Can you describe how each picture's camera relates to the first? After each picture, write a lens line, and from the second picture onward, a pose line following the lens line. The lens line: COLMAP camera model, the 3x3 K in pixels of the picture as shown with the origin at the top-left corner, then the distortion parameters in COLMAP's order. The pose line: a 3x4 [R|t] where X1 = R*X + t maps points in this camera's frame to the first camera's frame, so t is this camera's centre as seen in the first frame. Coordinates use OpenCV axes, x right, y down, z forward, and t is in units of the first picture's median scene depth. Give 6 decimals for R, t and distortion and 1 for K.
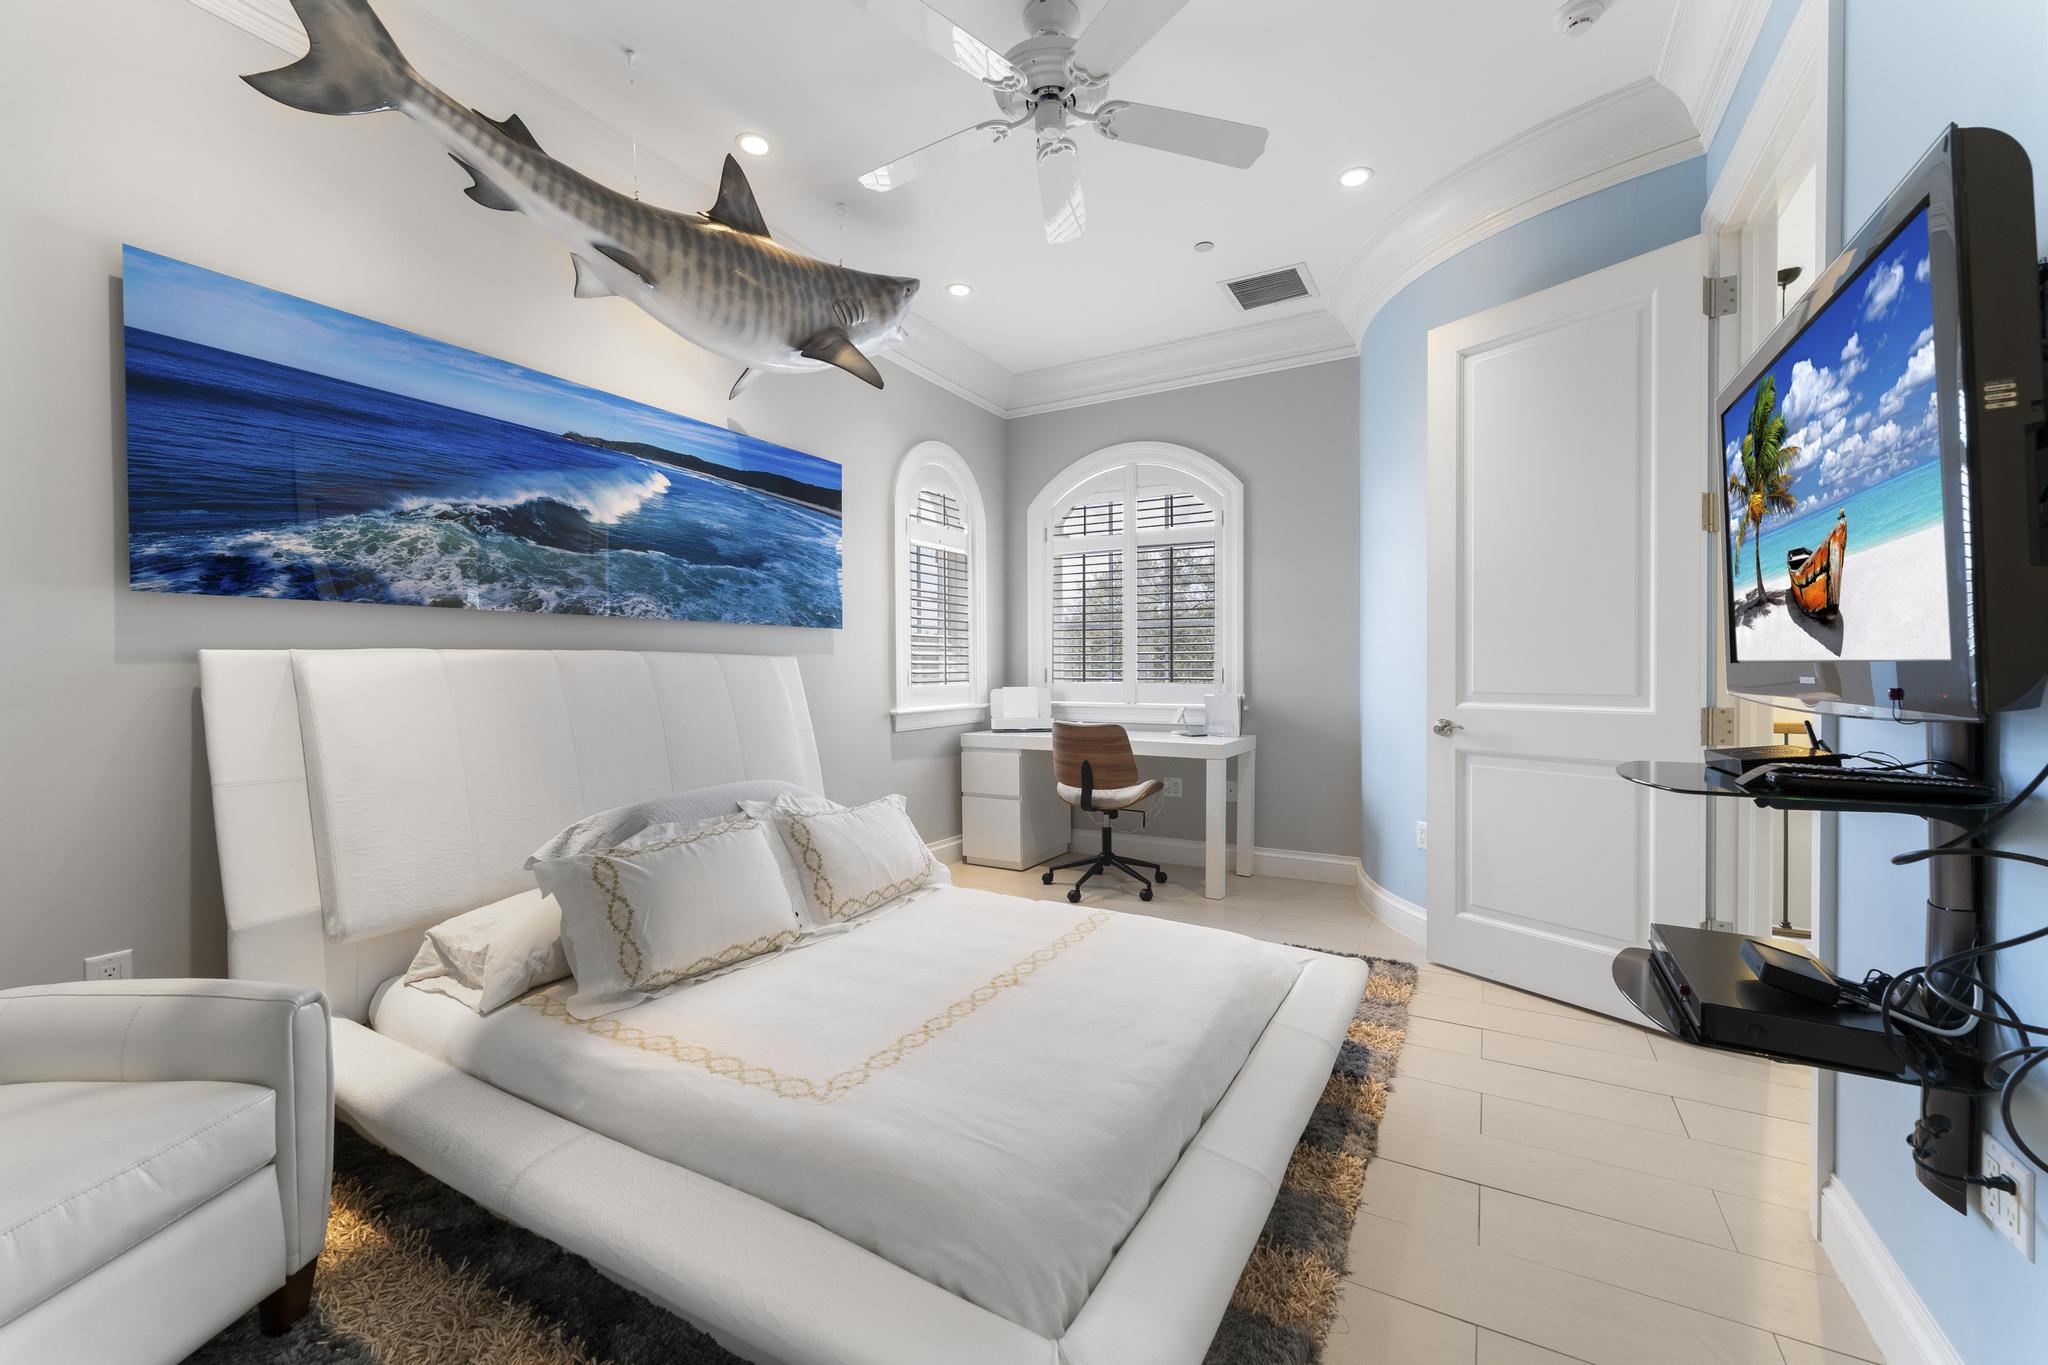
lens RADIAL K [[825.1, 0, 1027.2], [0, 825.1, 675.1], [0, 0, 1]] dist [-0.000860, 0.000354]
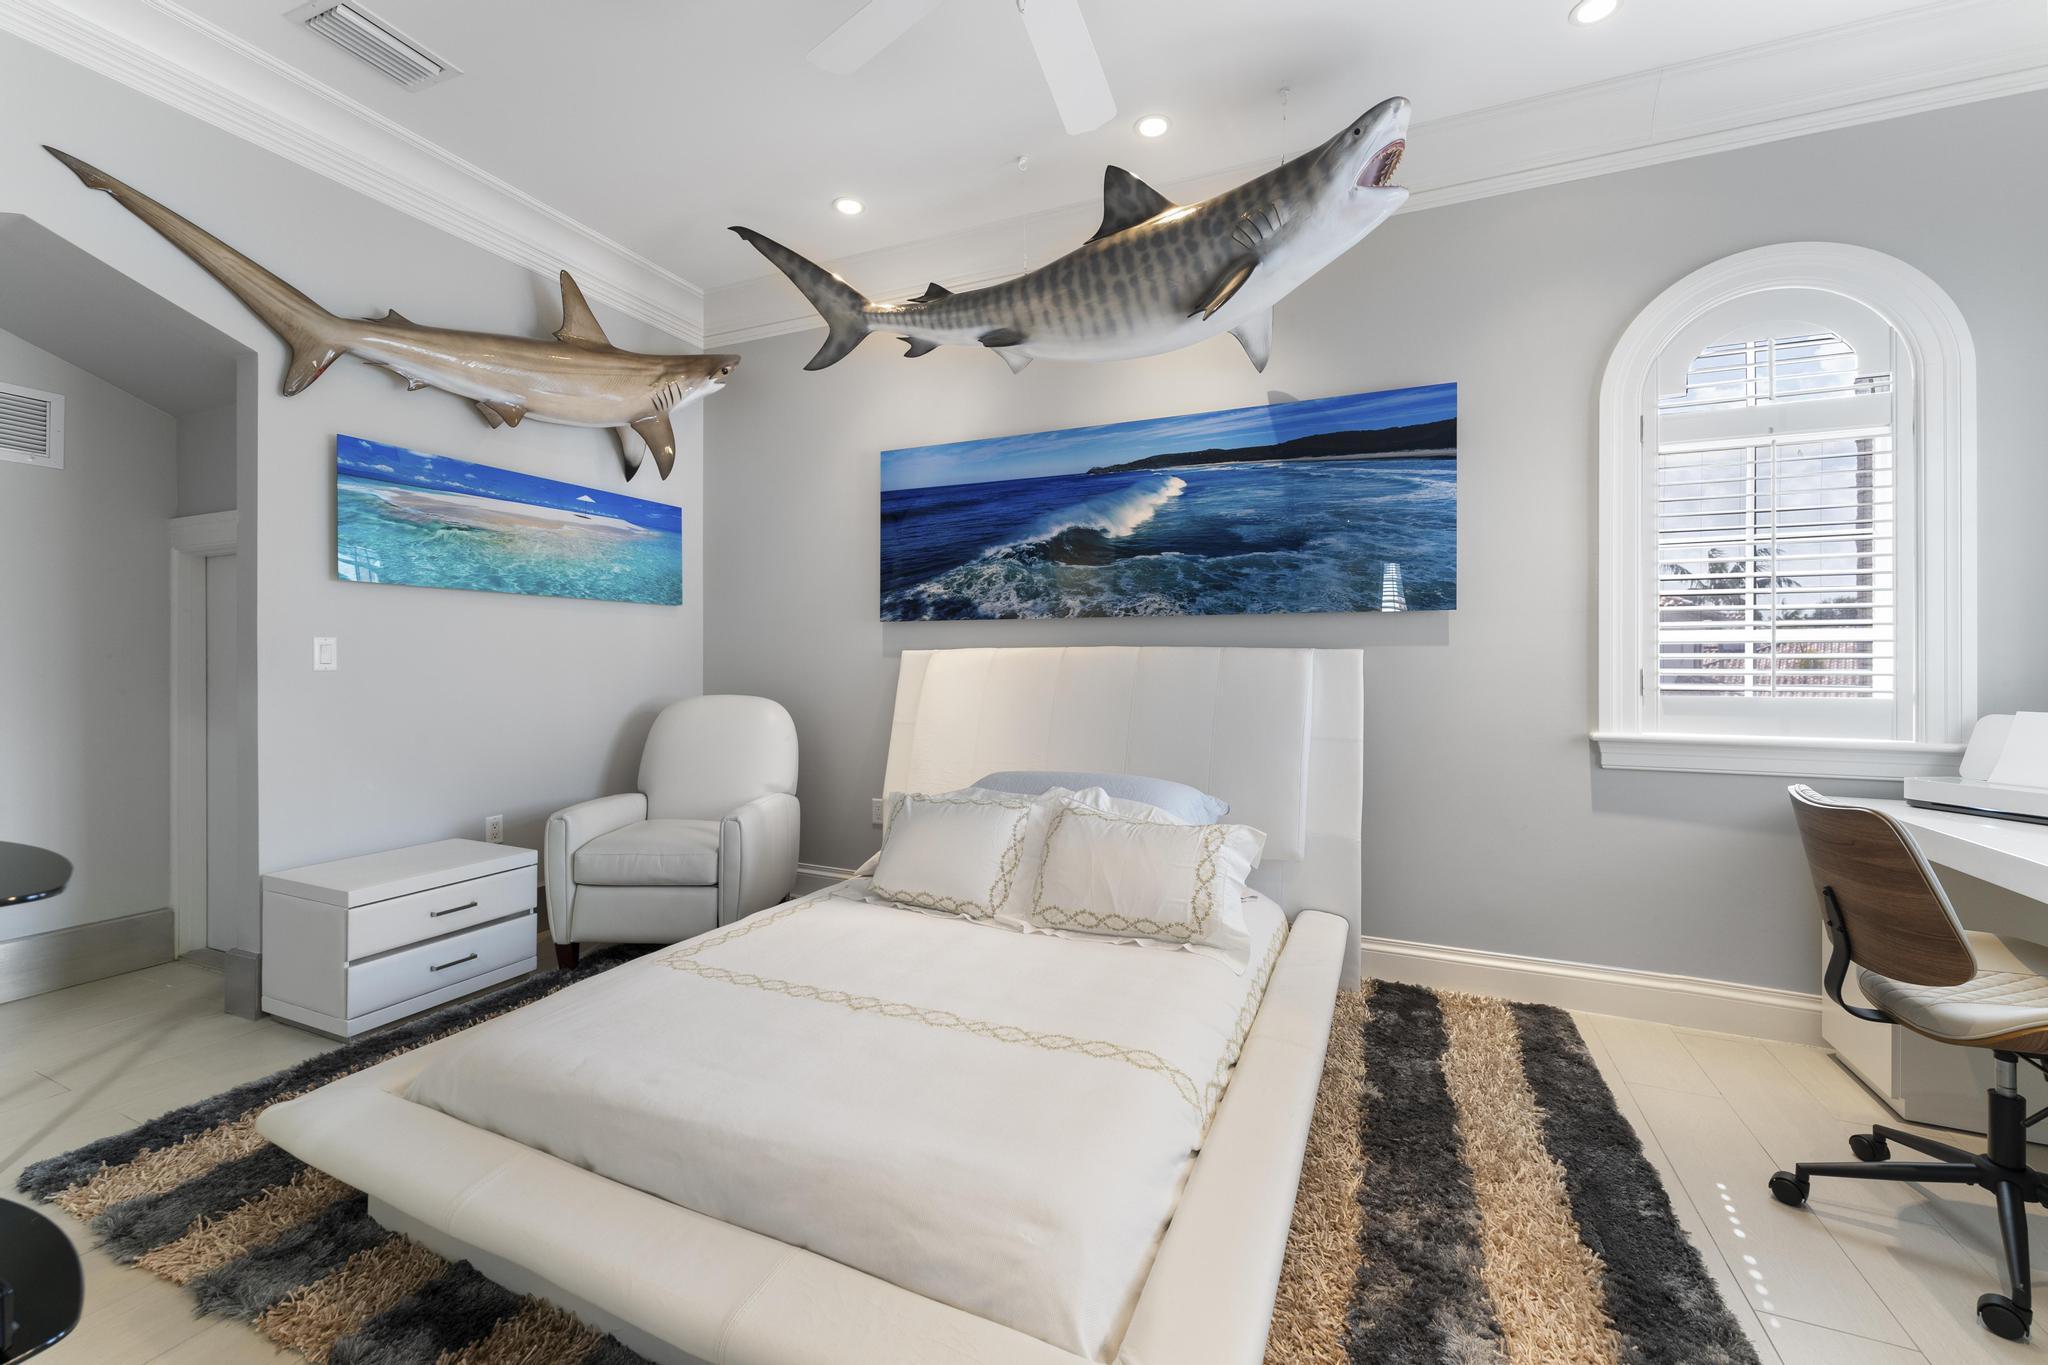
lens RADIAL K [[825.1, 0, 1028.6], [0, 825.1, 666.7], [0, 0, 1]] dist [-0.000860, 0.000354]
pose [[0.089525, 0.010246, -0.995932, 0.663686], [-0.014303, 0.999857, 0.009001, -0.010525], [0.995882, 0.013439, 0.089659, 0.809059]]
